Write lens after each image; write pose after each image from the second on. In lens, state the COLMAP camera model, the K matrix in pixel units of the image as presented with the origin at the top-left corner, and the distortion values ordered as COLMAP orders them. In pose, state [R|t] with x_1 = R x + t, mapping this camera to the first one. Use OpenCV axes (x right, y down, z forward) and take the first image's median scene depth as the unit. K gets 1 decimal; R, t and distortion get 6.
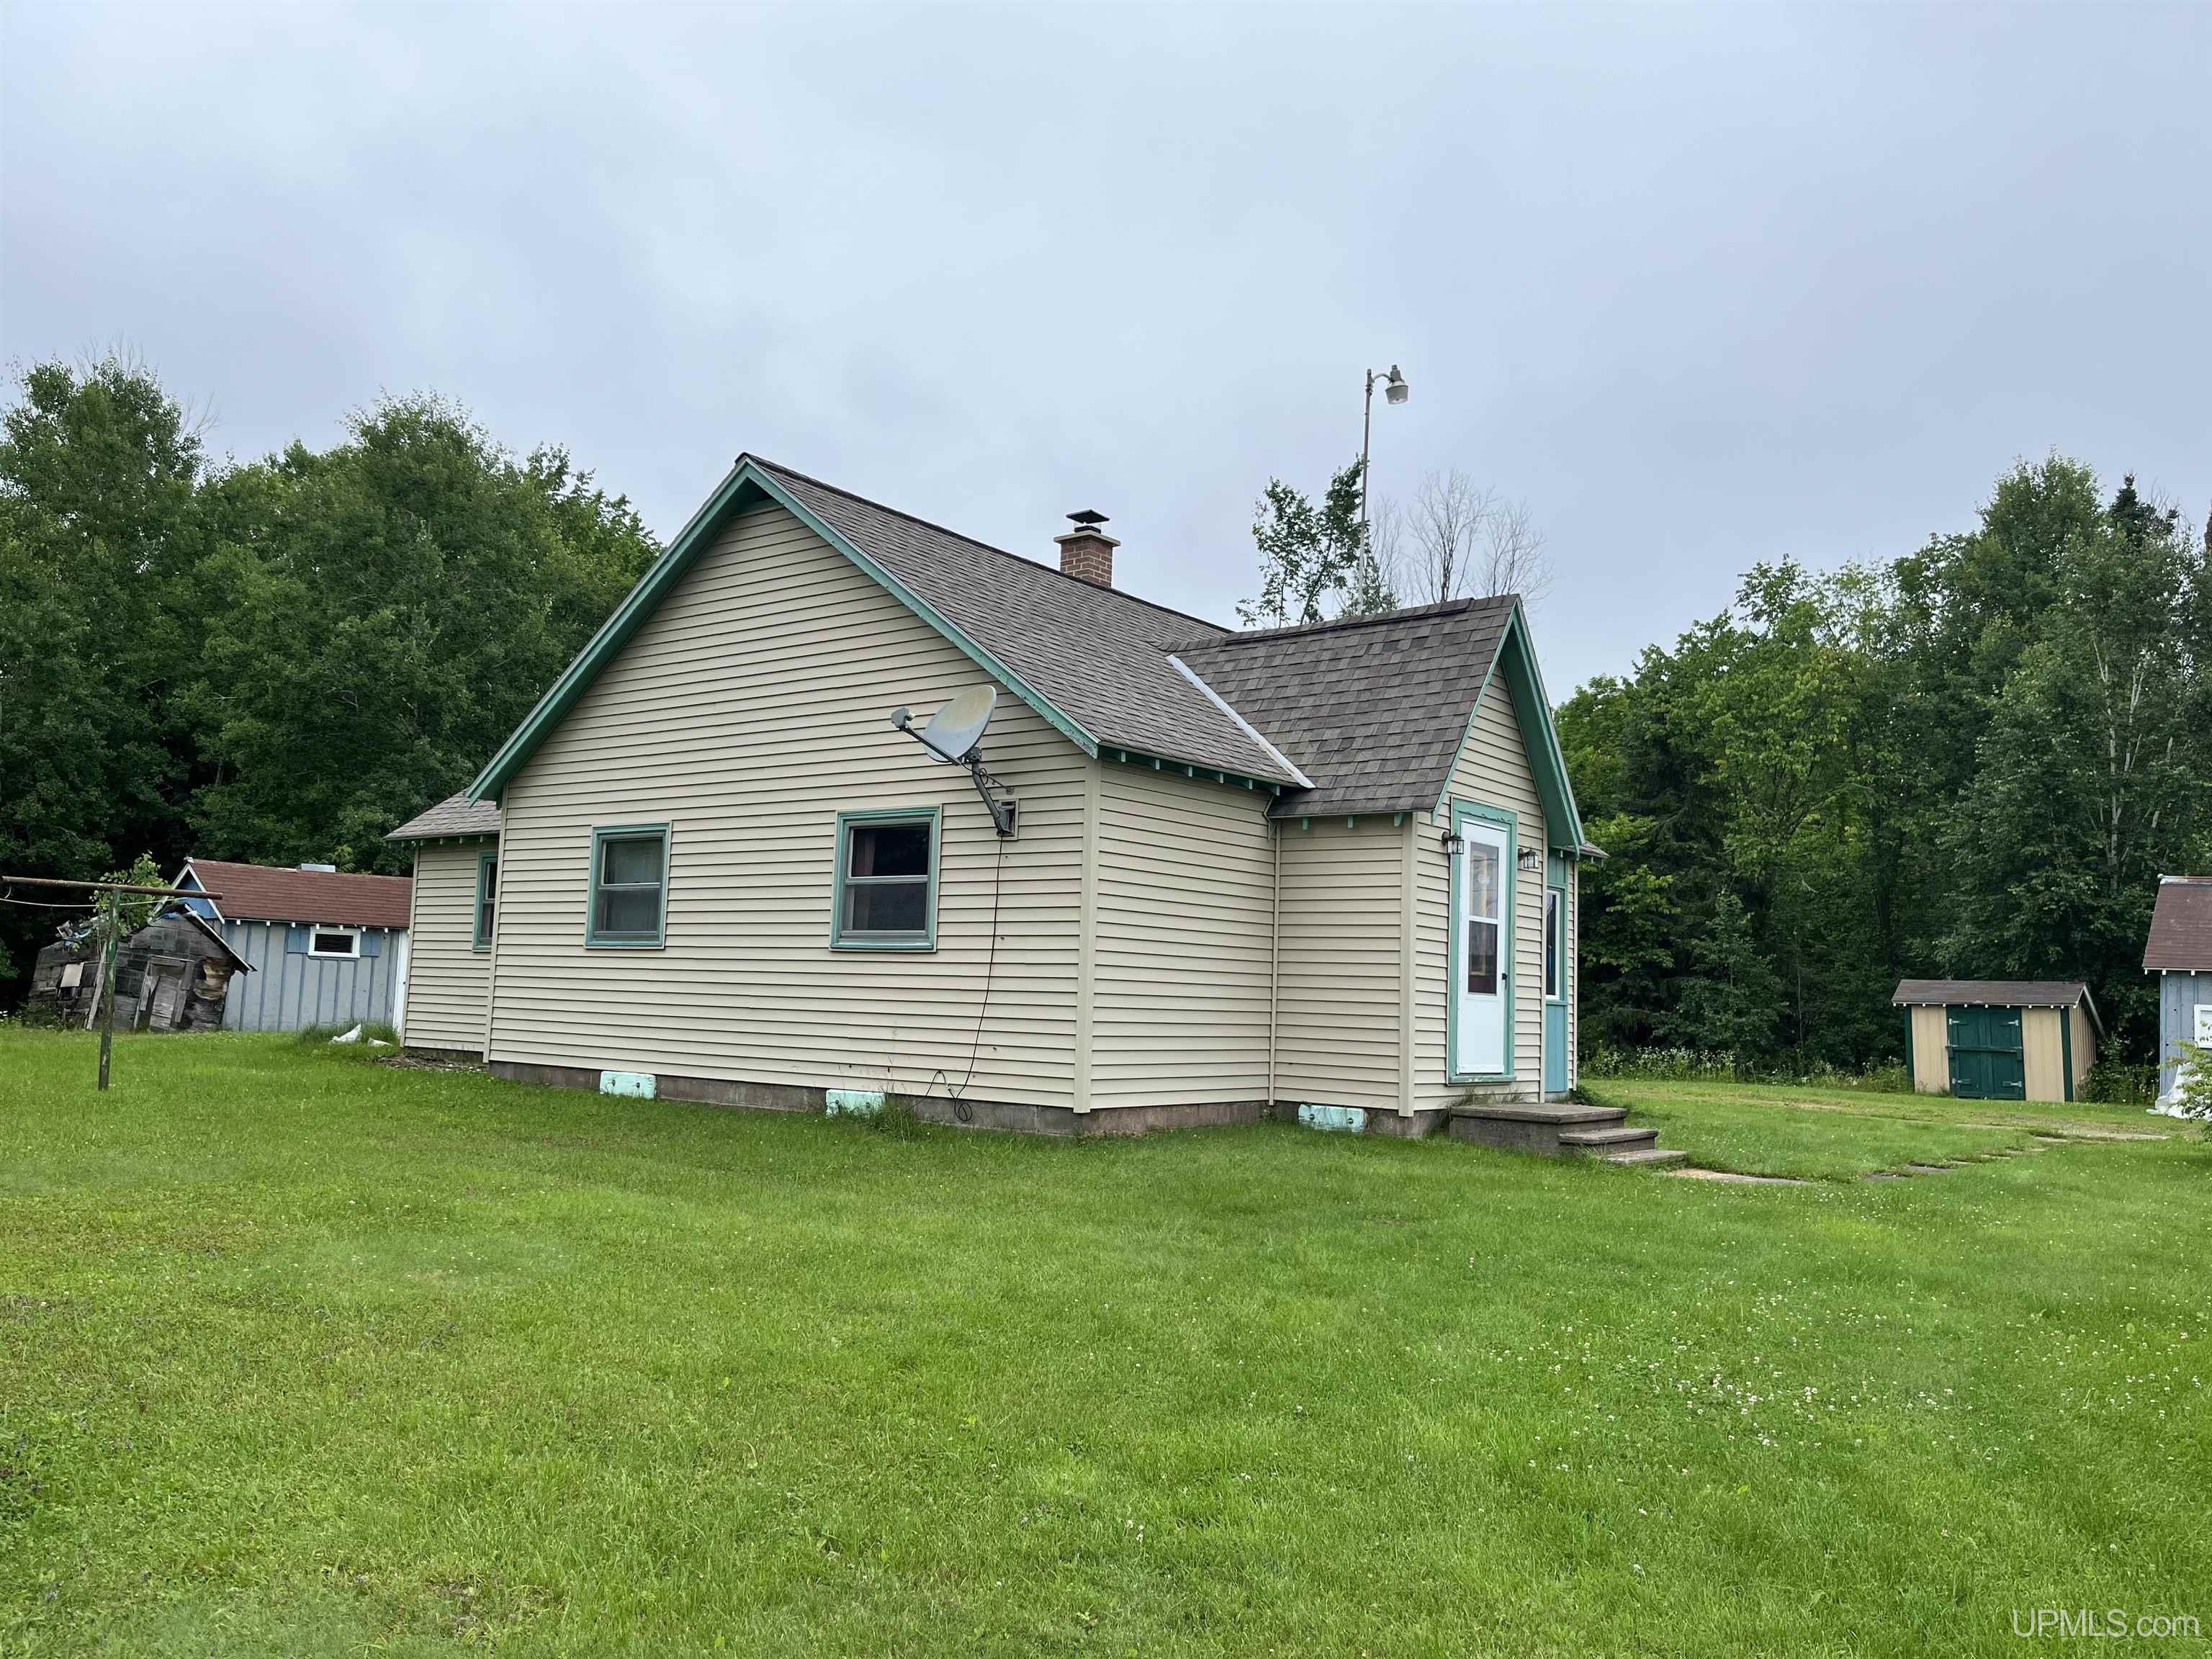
lens RADIAL K [[1673.7, 0, 1109.1], [0, 1673.7, 829.1], [0, 0, 1]] dist [0.058677, -0.084205]
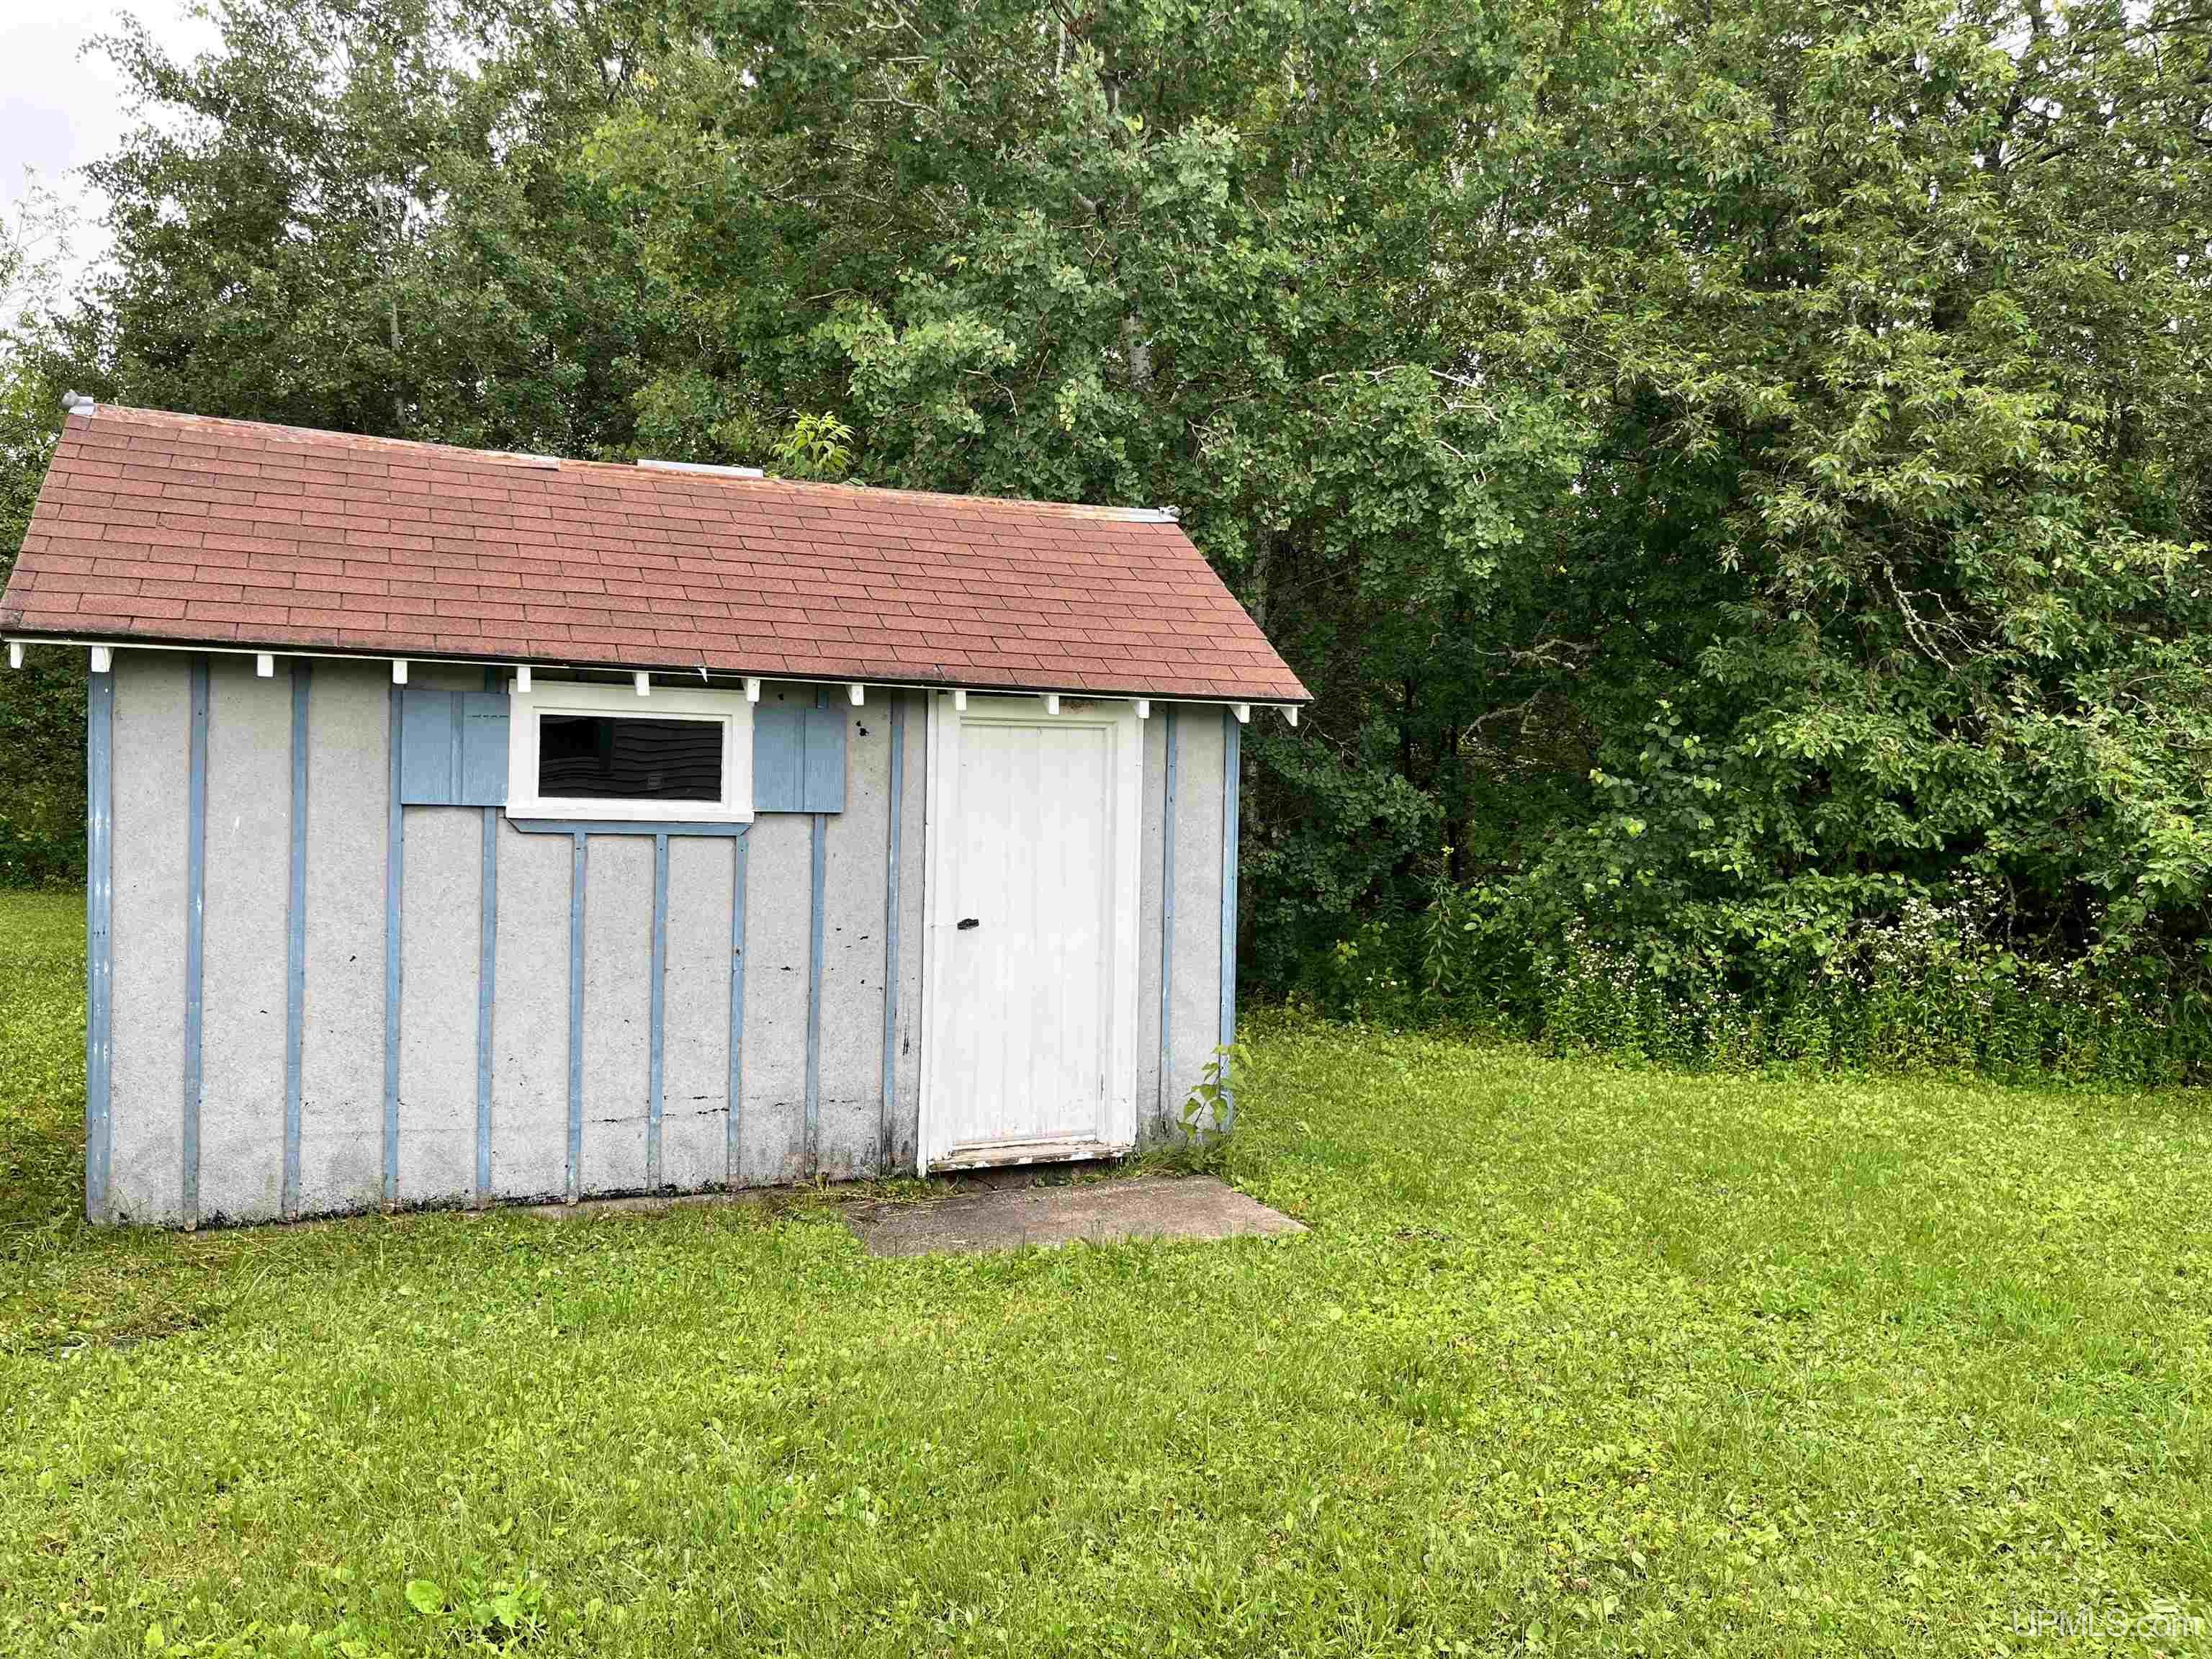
lens RADIAL K [[1673.7, 0, 1106.2], [0, 1673.7, 828.5], [0, 0, 1]] dist [0.058677, -0.084205]
pose [[0.897060, 0.021159, -0.441402, -0.310541], [0.034762, 0.992379, 0.118217, 0.053341], [0.440539, -0.121391, 0.889488, 0.834576]]
